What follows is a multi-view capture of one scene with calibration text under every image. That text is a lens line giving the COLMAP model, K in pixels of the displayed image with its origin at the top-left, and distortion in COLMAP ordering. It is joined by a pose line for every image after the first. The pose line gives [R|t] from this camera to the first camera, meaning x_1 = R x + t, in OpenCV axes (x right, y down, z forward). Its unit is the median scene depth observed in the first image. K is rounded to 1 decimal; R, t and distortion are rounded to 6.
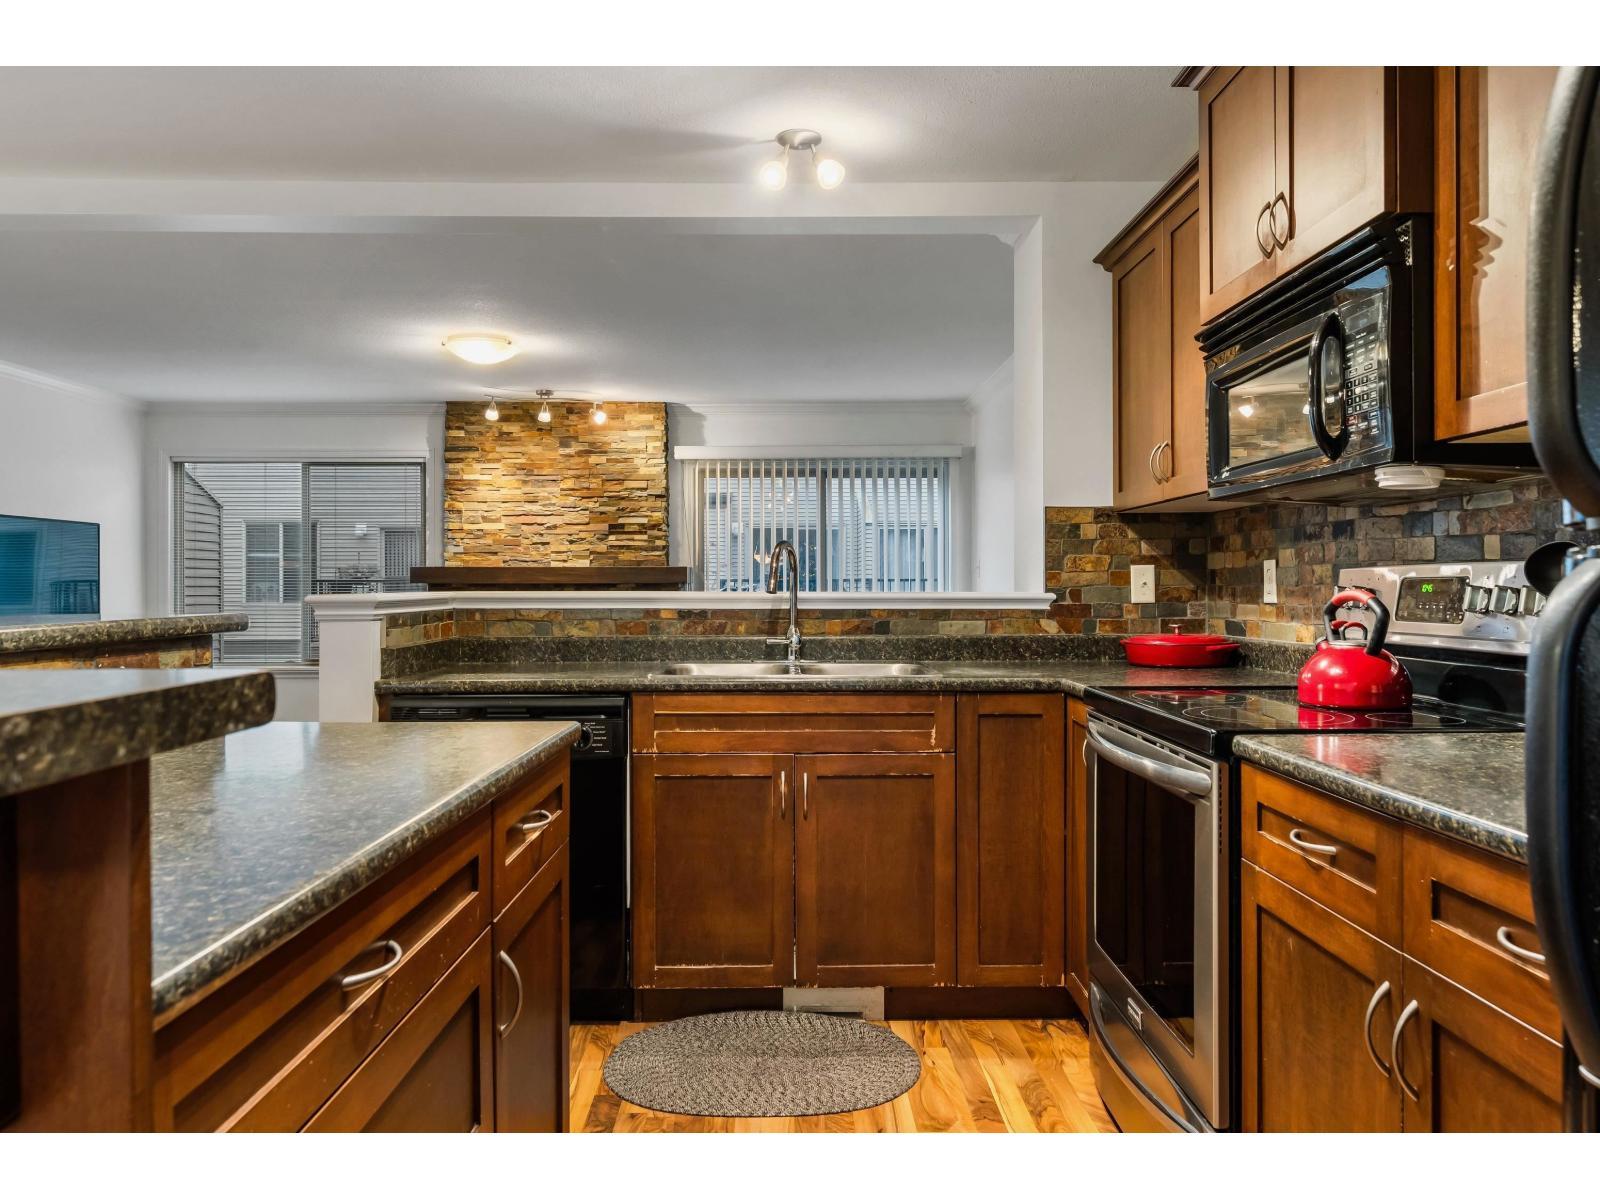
lens RADIAL K [[1080.6, 0, 802.1], [0, 1080.6, 588.5], [0, 0, 1]] dist [0.001110, -0.000521]
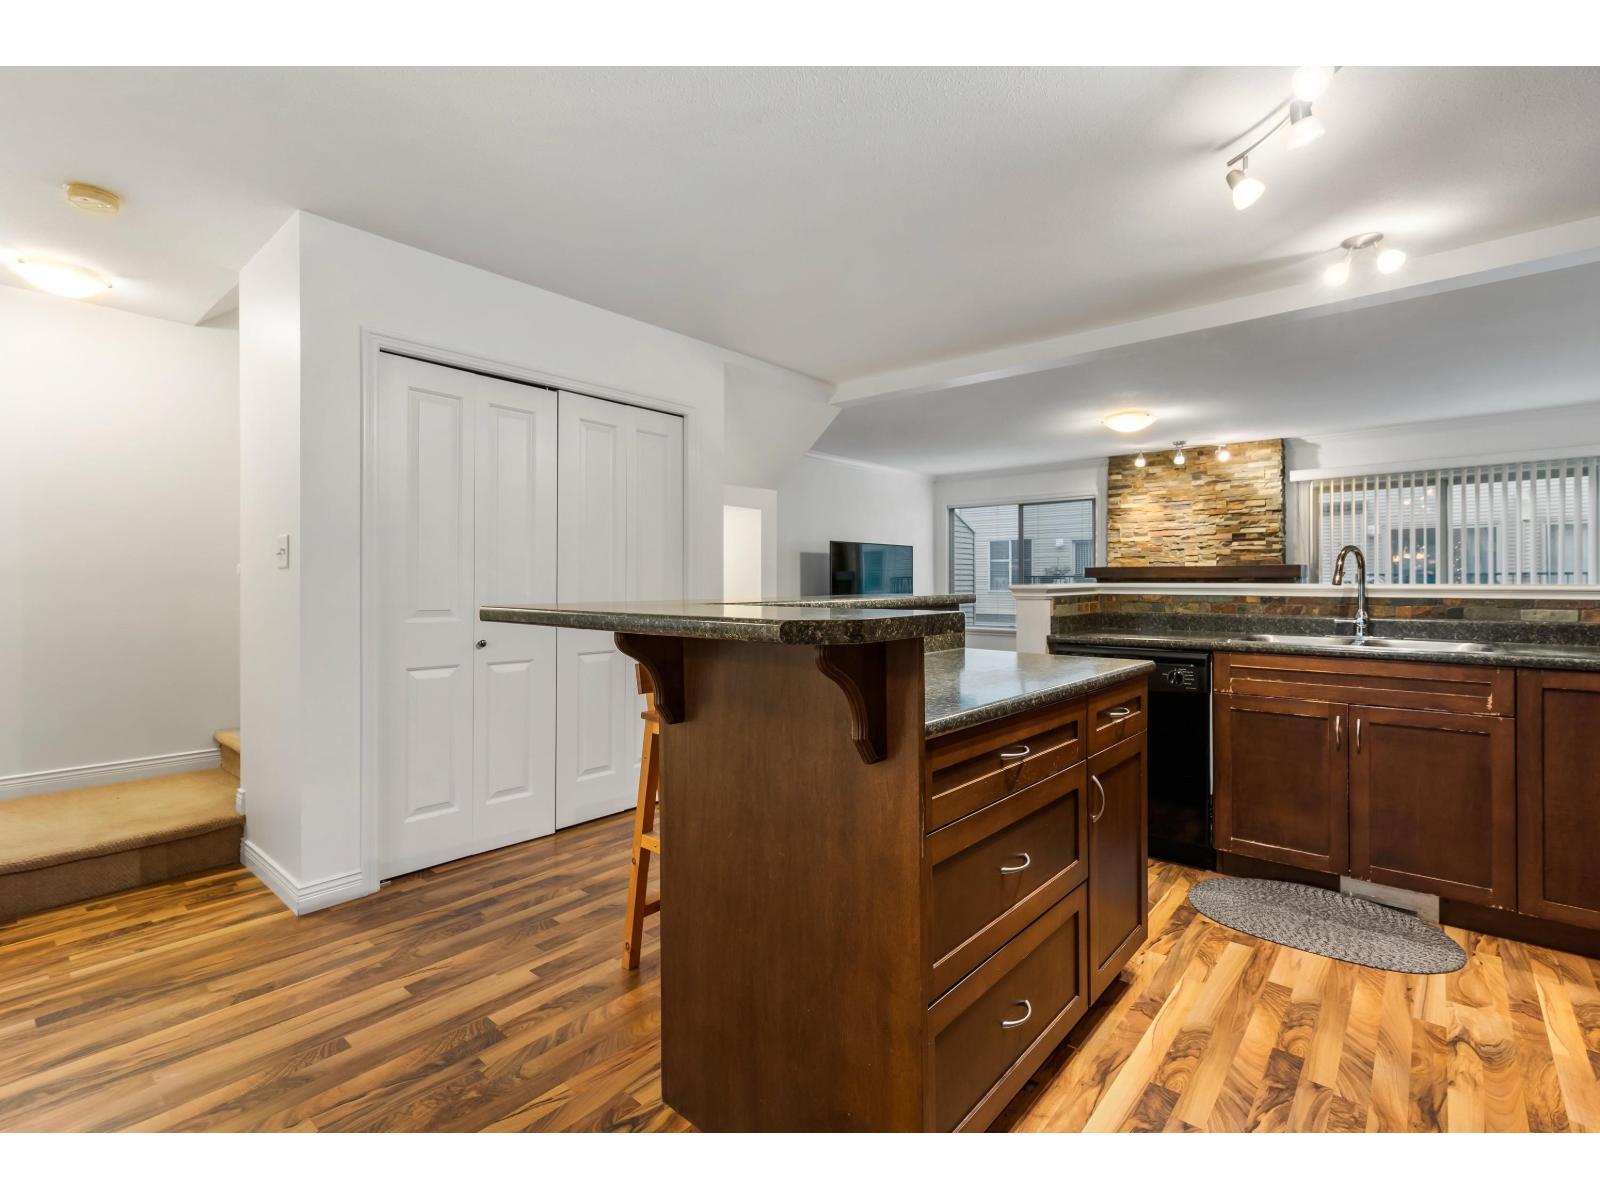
lens RADIAL K [[743.7, 0, 799.1], [0, 743.7, 582.1], [0, 0, 1]] dist [0.003390, 0.000642]
pose [[0.745962, 0.000411, -0.665988, 0.082450], [0.000133, 1.000000, 0.000766, 0.000113], [0.665989, -0.000659, 0.745962, -0.123224]]
